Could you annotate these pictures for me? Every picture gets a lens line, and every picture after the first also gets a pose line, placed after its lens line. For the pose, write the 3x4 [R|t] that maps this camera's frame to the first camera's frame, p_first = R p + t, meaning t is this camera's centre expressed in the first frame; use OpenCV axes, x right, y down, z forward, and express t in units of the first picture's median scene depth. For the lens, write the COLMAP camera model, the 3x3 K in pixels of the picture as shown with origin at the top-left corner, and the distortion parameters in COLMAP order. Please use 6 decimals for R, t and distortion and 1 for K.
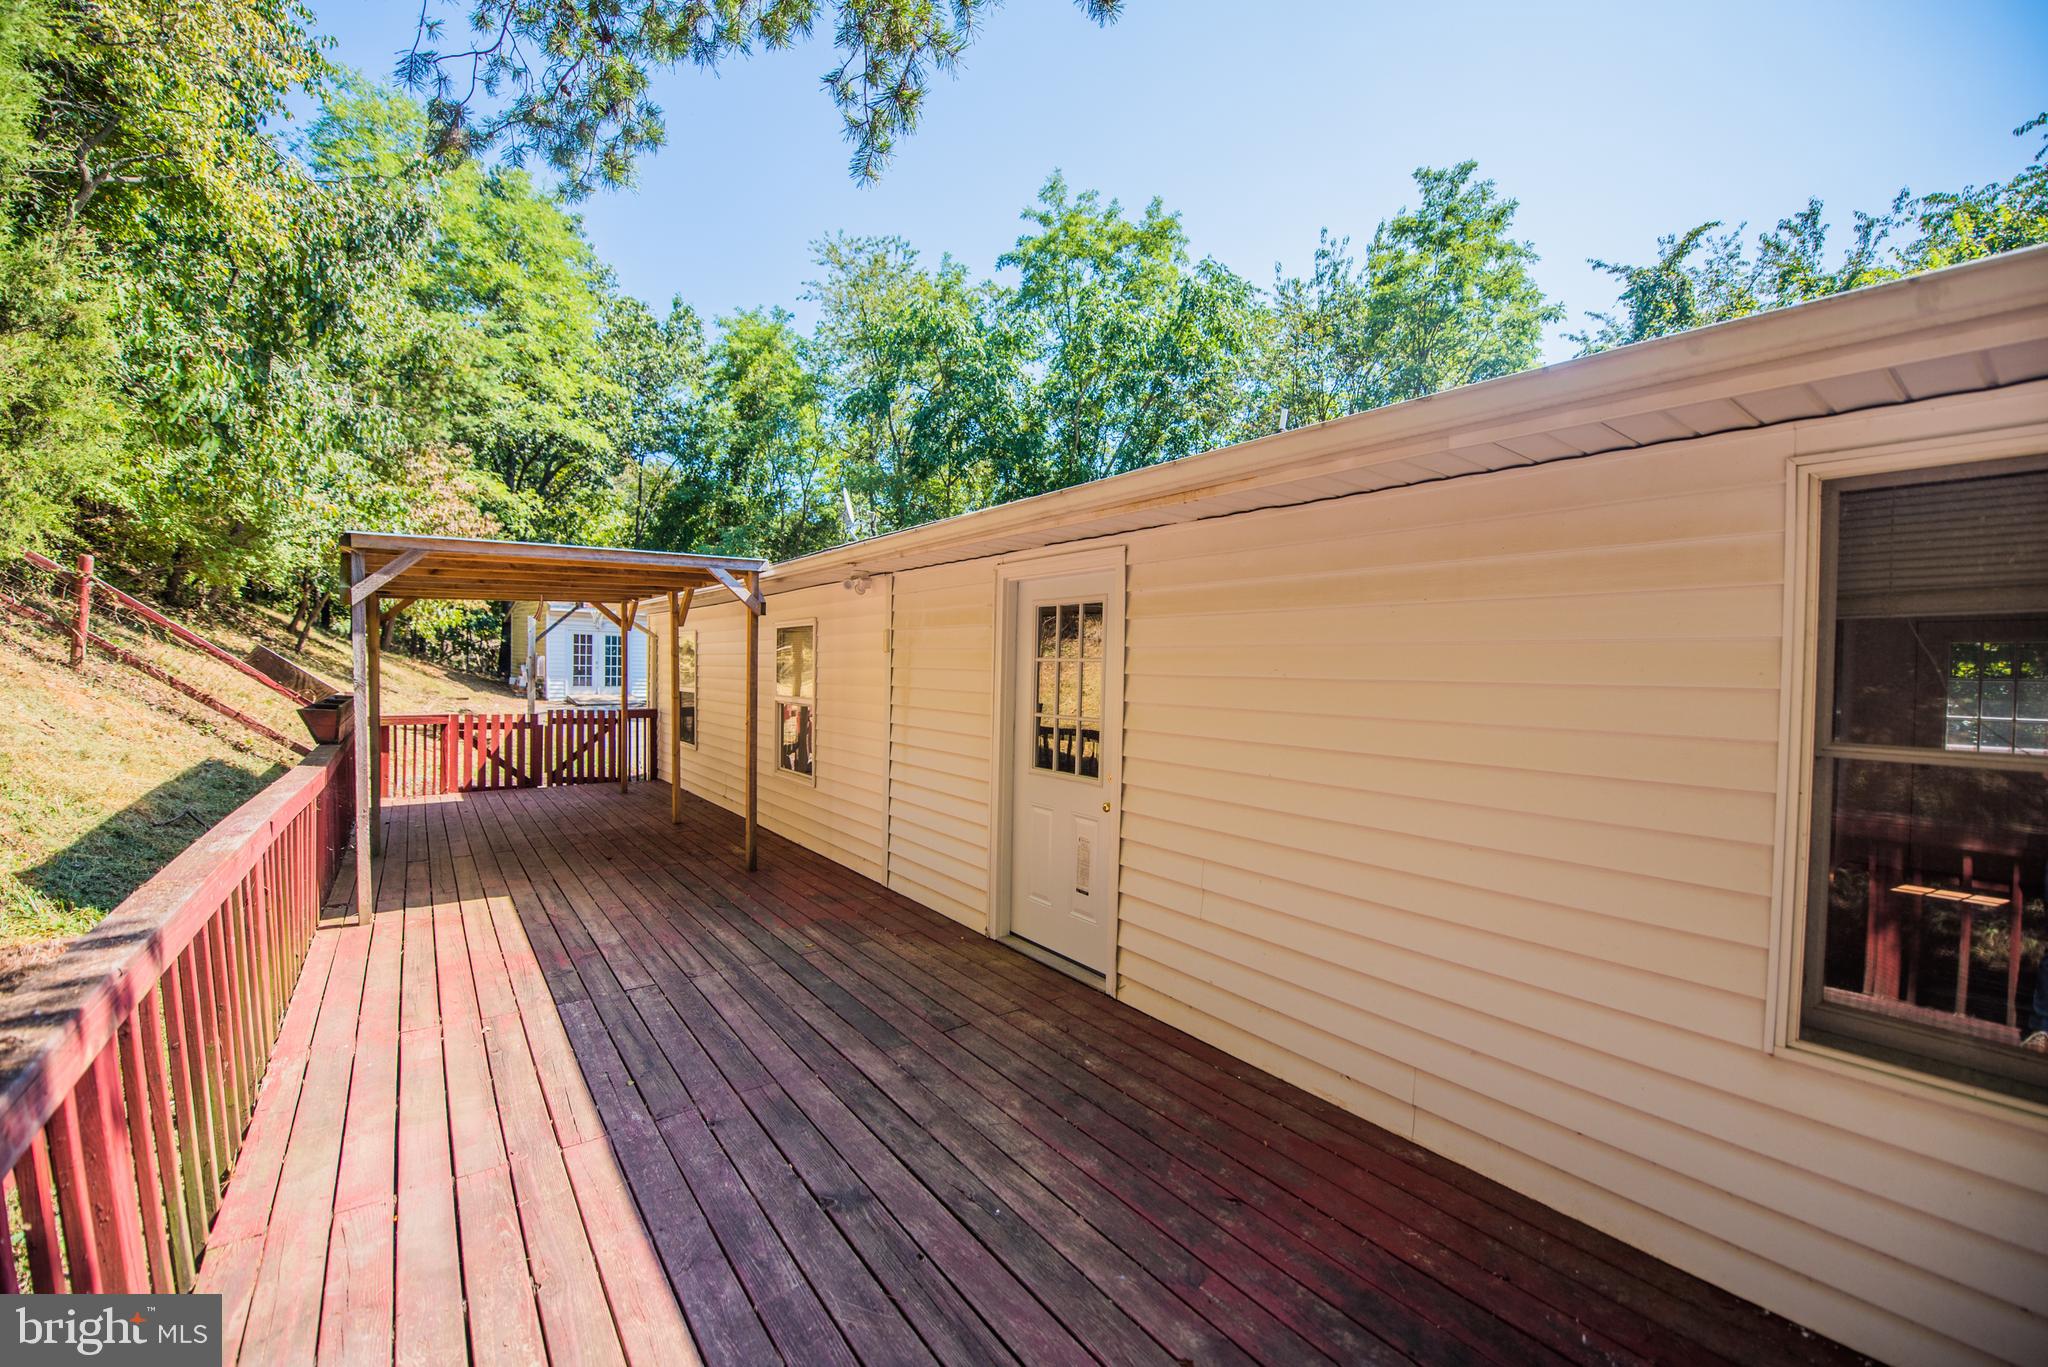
lens RADIAL K [[827.4, 0, 1022.2], [0, 827.4, 679.3], [0, 0, 1]] dist [-0.017802, -0.000719]
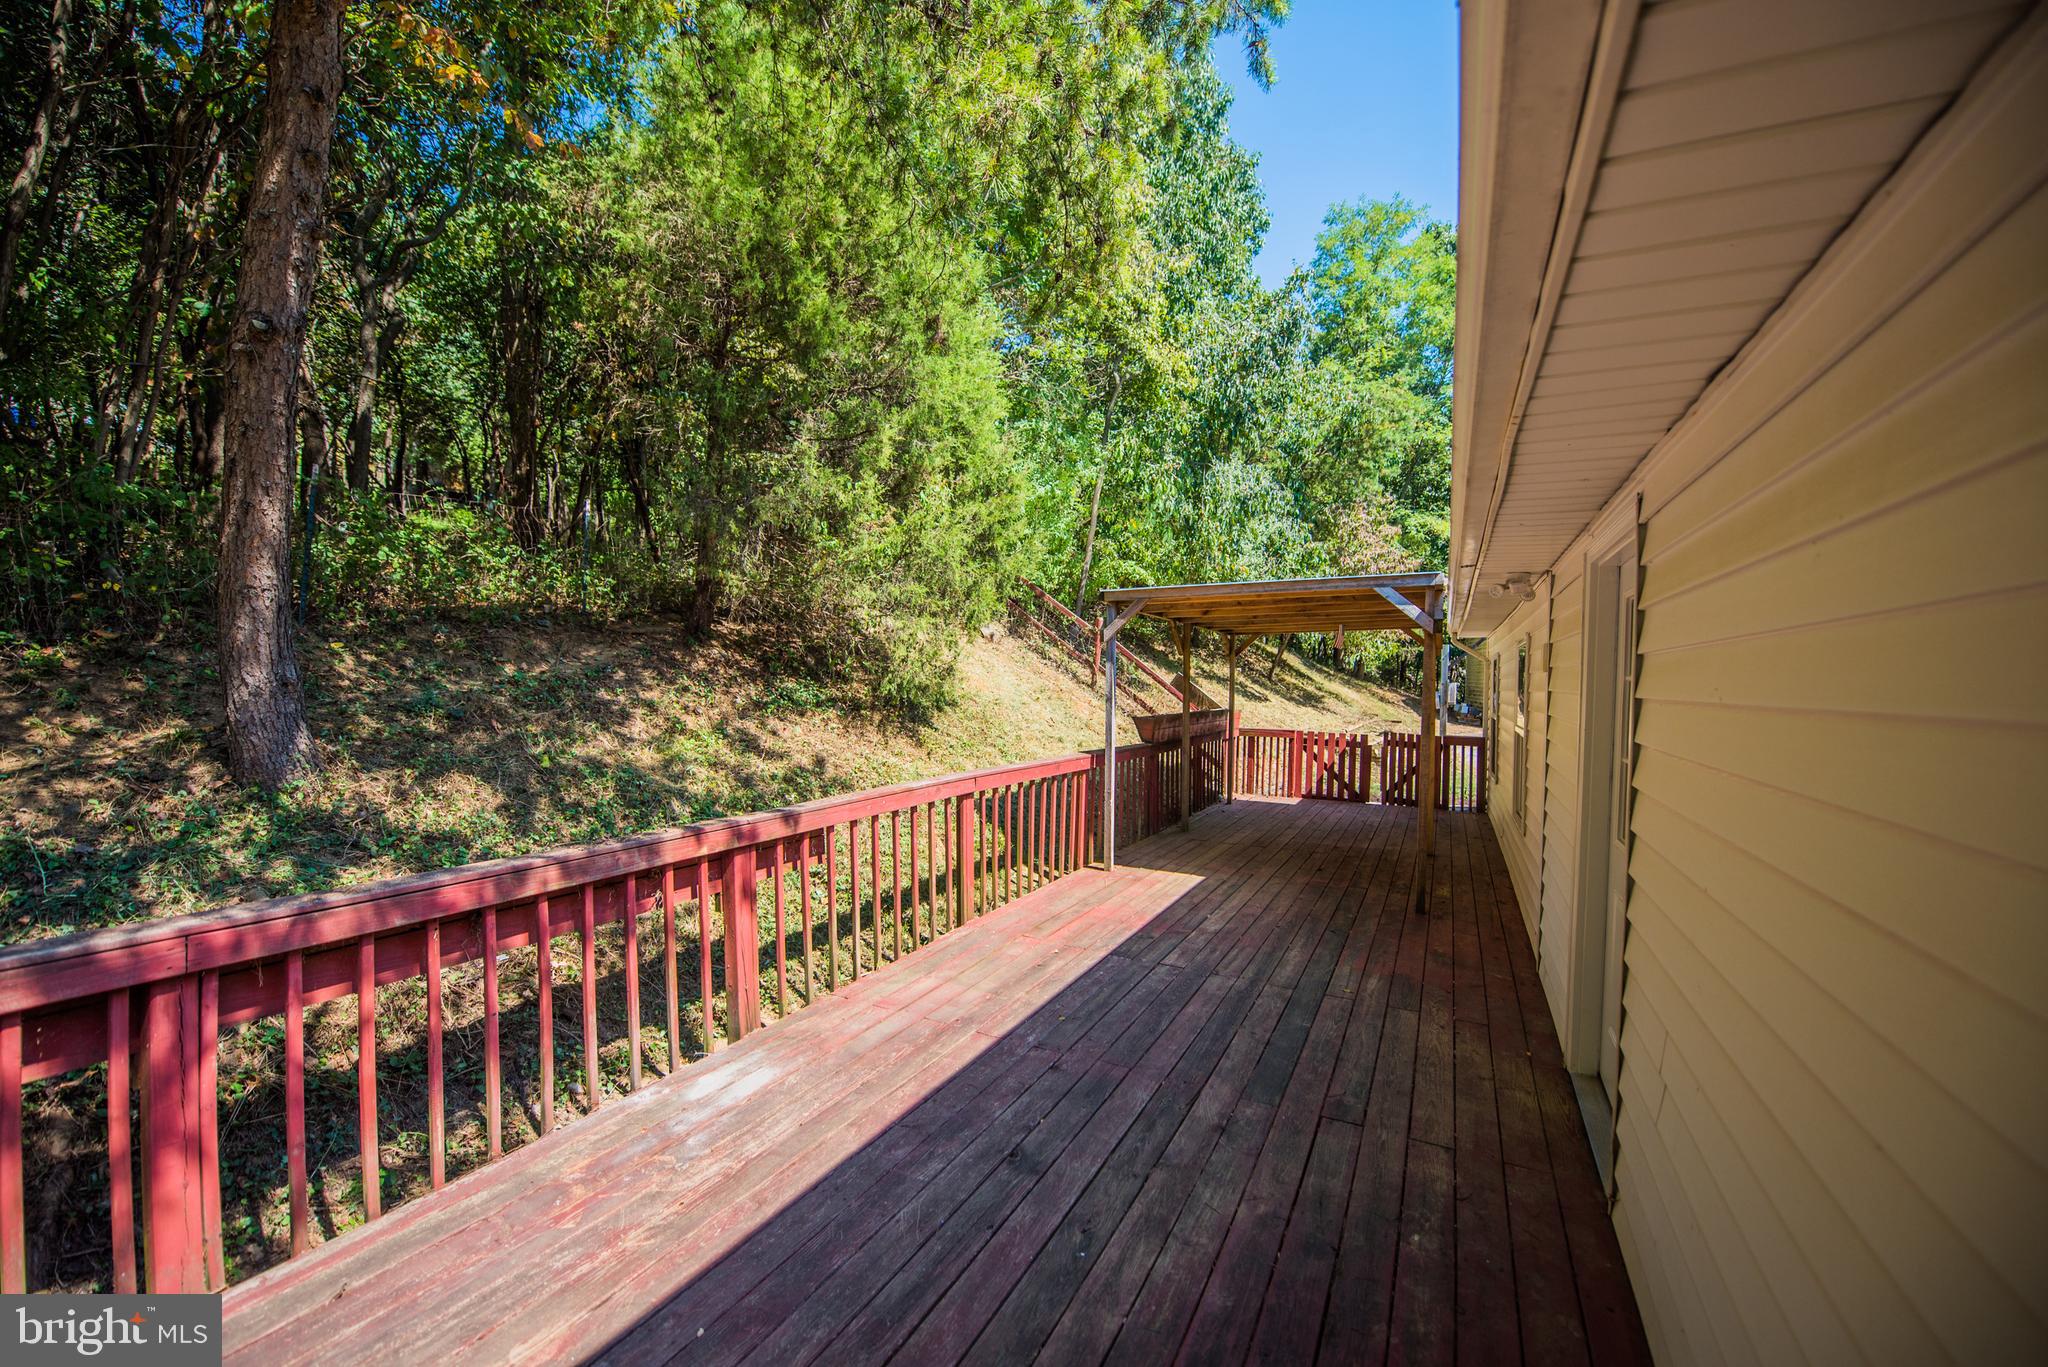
lens RADIAL K [[827.4, 0, 1022.2], [0, 827.4, 679.3], [0, 0, 1]] dist [-0.017802, -0.000719]
pose [[0.419265, -0.001648, -0.907863, 0.412352], [-0.031255, 0.999379, -0.016249, 0.001748], [0.907326, 0.035188, 0.418953, 0.266929]]
